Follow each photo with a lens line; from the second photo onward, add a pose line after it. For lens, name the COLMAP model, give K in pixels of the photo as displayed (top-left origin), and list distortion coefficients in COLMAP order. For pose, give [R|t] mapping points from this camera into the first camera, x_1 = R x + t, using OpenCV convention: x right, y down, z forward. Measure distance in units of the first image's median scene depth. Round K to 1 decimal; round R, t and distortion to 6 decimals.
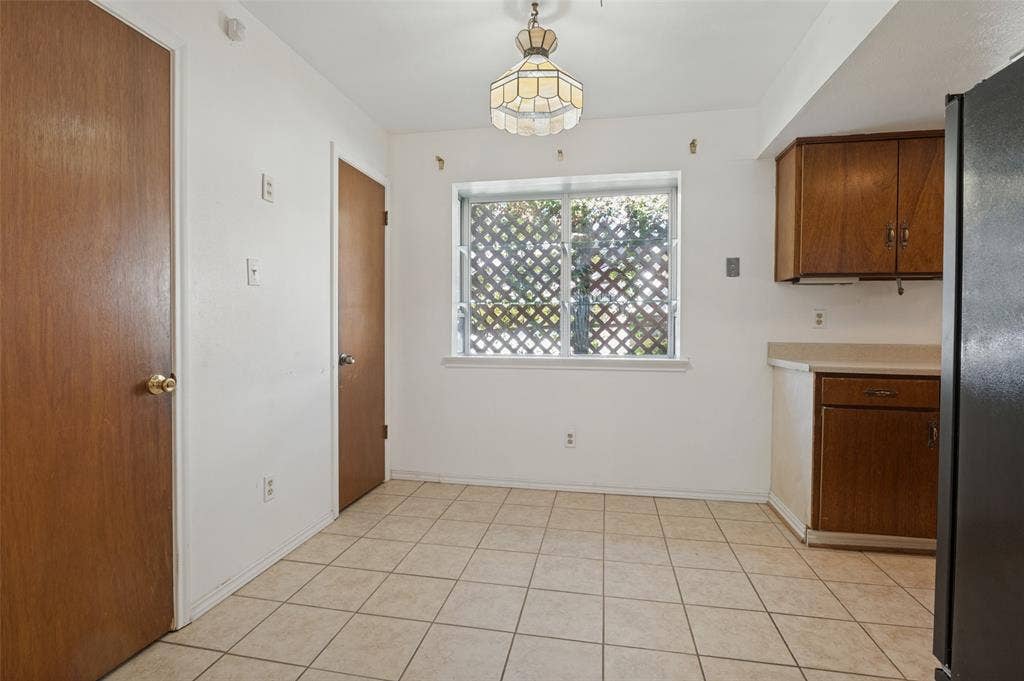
lens RADIAL K [[484.5, 0, 509.1], [0, 484.5, 334.8], [0, 0, 1]] dist [-0.013687, -0.000358]
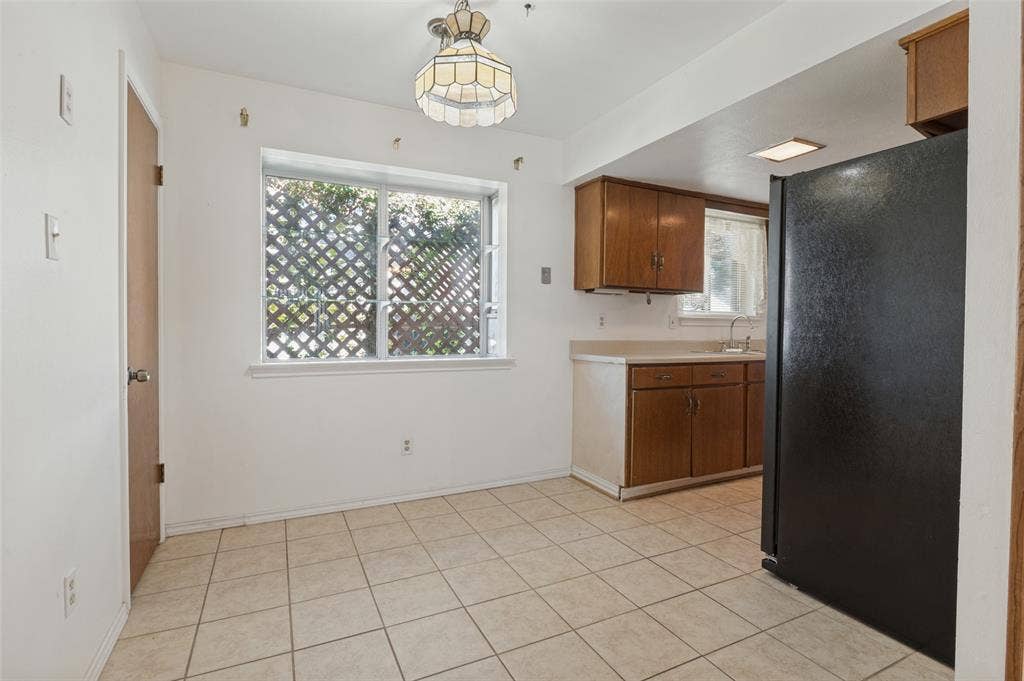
lens RADIAL K [[484.5, 0, 507.5], [0, 484.5, 335.5], [0, 0, 1]] dist [-0.013687, -0.000358]
pose [[0.797745, -0.009268, 0.602923, -0.312730], [0.006568, 0.999956, 0.006681, -0.006423], [-0.602959, -0.001370, 0.797771, 0.138680]]
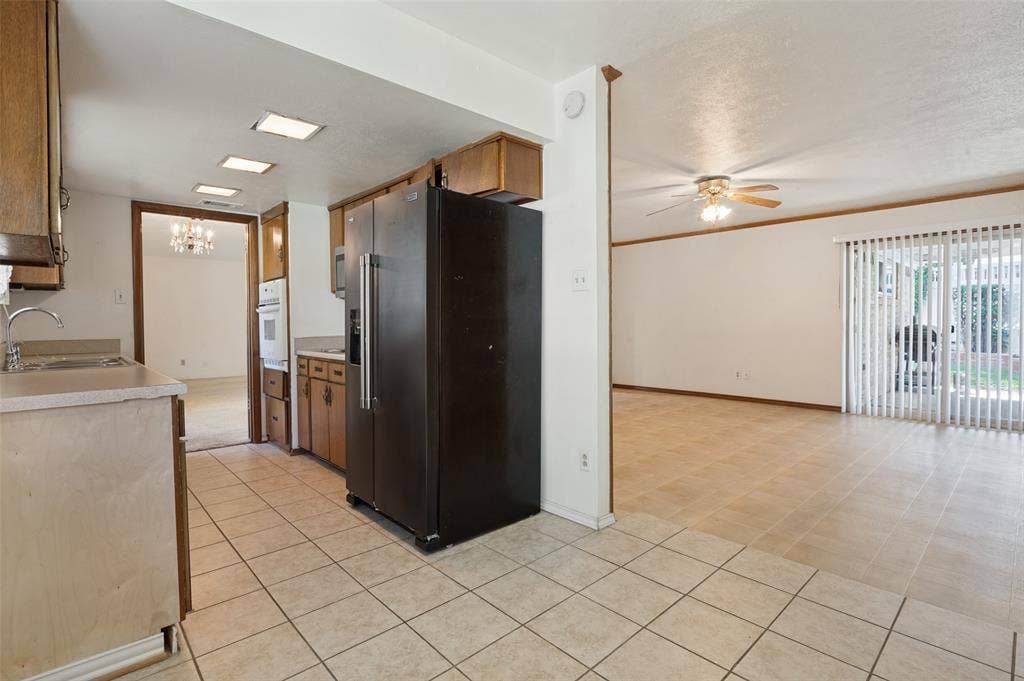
lens RADIAL K [[484.5, 0, 509.3], [0, 484.5, 336.4], [0, 0, 1]] dist [-0.013687, -0.000358]
pose [[-0.806481, -0.009985, 0.591176, -0.121491], [0.018761, 0.998922, 0.042465, -0.018992], [-0.590963, 0.045339, -0.805424, 1.021698]]
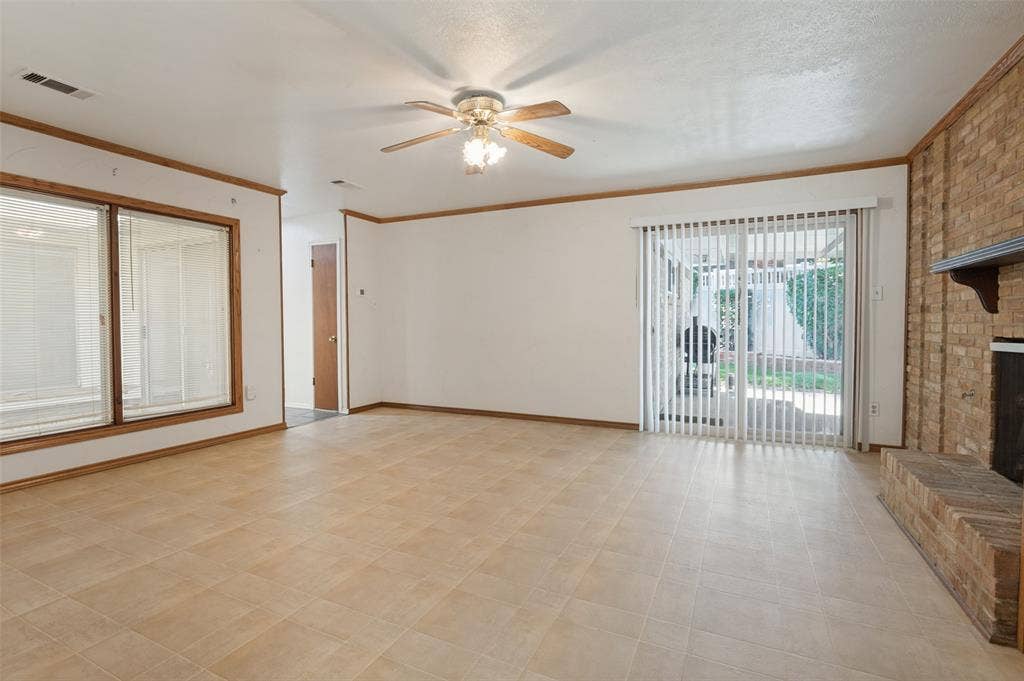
lens RADIAL K [[484.5, 0, 506.1], [0, 484.5, 332.9], [0, 0, 1]] dist [-0.013687, -0.000358]
pose [[-0.966784, -0.004415, 0.255558, -0.037722], [0.006311, 0.999134, 0.041138, -0.004533], [-0.255518, 0.041384, -0.965918, 0.336567]]
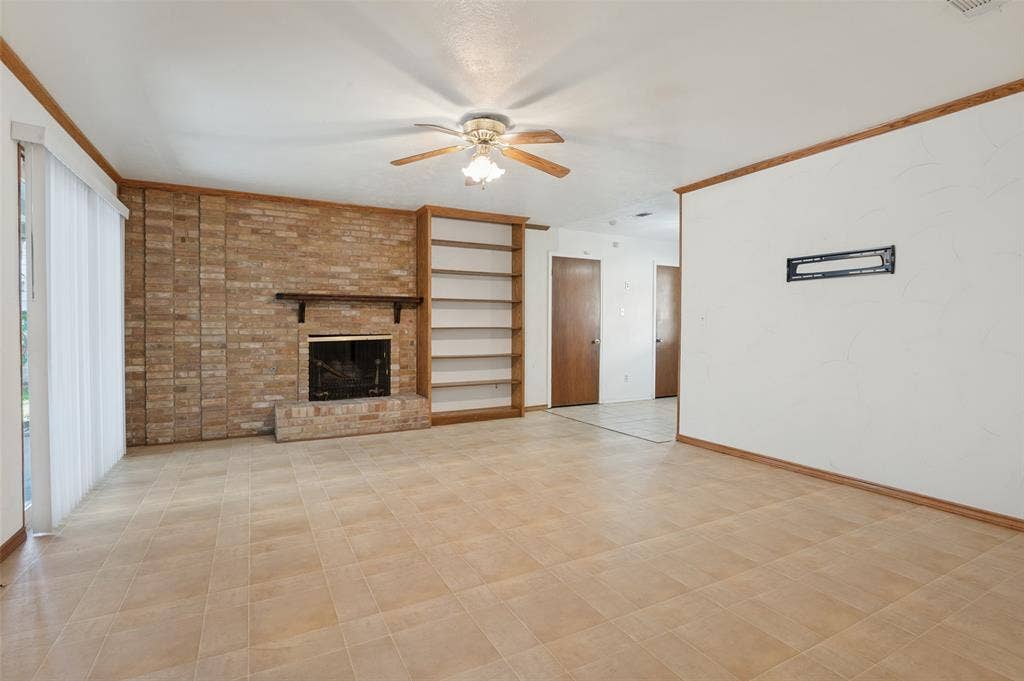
lens RADIAL K [[484.5, 0, 507.5], [0, 484.5, 333.9], [0, 0, 1]] dist [-0.013687, -0.000358]
pose [[0.633361, 0.012071, -0.773762, 1.136102], [-0.016798, 0.999857, 0.001848, 0.024538], [0.773674, 0.011827, 0.633473, -1.264812]]
